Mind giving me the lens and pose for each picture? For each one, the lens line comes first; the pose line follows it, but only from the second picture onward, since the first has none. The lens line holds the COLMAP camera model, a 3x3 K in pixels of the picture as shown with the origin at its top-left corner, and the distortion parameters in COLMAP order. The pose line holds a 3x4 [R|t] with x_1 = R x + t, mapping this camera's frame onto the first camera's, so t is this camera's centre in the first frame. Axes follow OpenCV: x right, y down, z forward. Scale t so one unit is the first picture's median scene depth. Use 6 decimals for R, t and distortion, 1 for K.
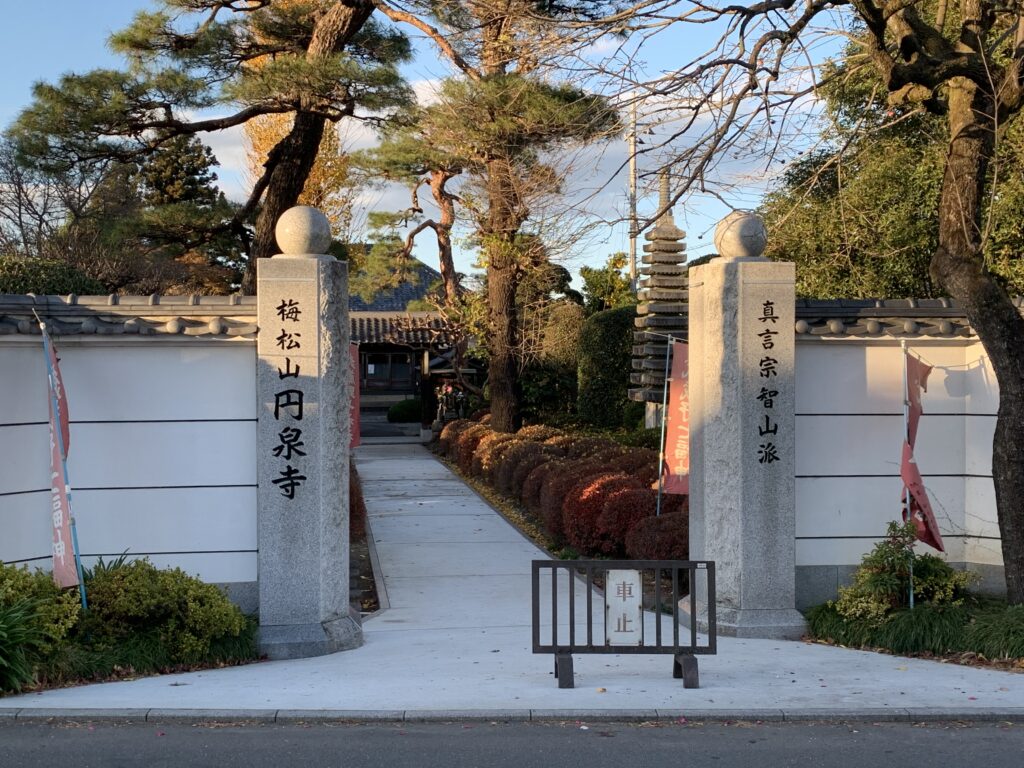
lens RADIAL K [[1221.5, 0, 513.7], [0, 1221.5, 382.8], [0, 0, 1]] dist [0.018872, 0.000000]
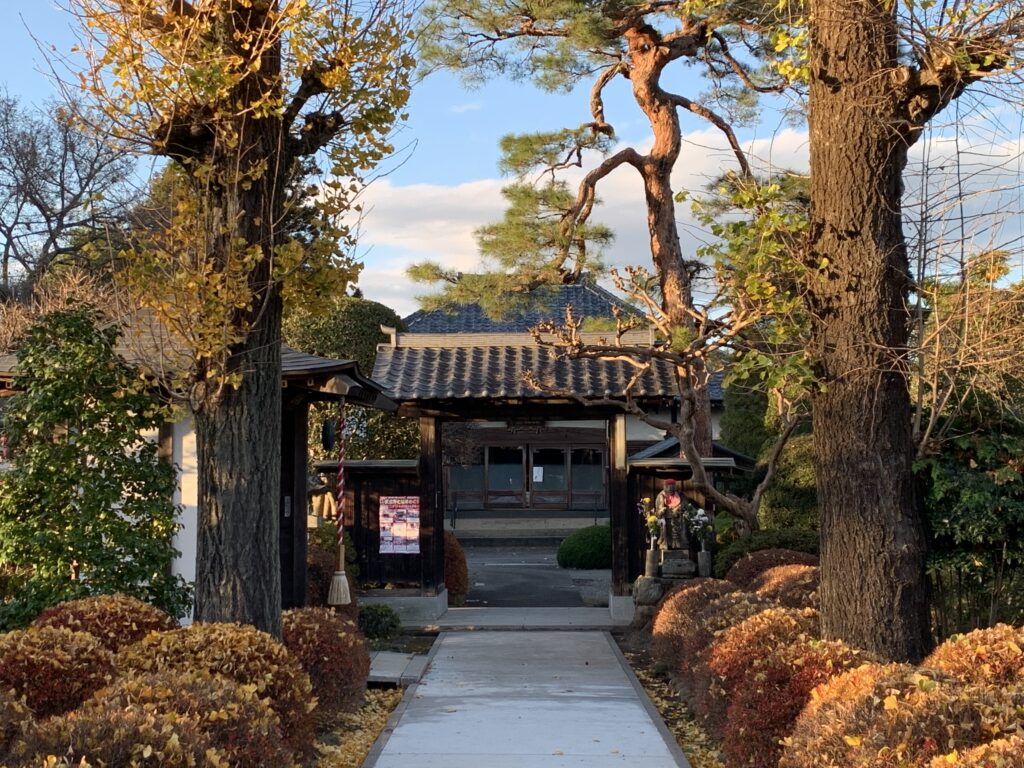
lens RADIAL K [[1513.3, 0, 512.2], [0, 1513.3, 379.2], [0, 0, 1]] dist [0.140935, 0.000000]
pose [[0.988175, -0.012343, -0.152834, -0.024248], [-0.000273, 0.996612, -0.082252, 0.005246], [0.153331, 0.081321, 0.984823, 0.419684]]
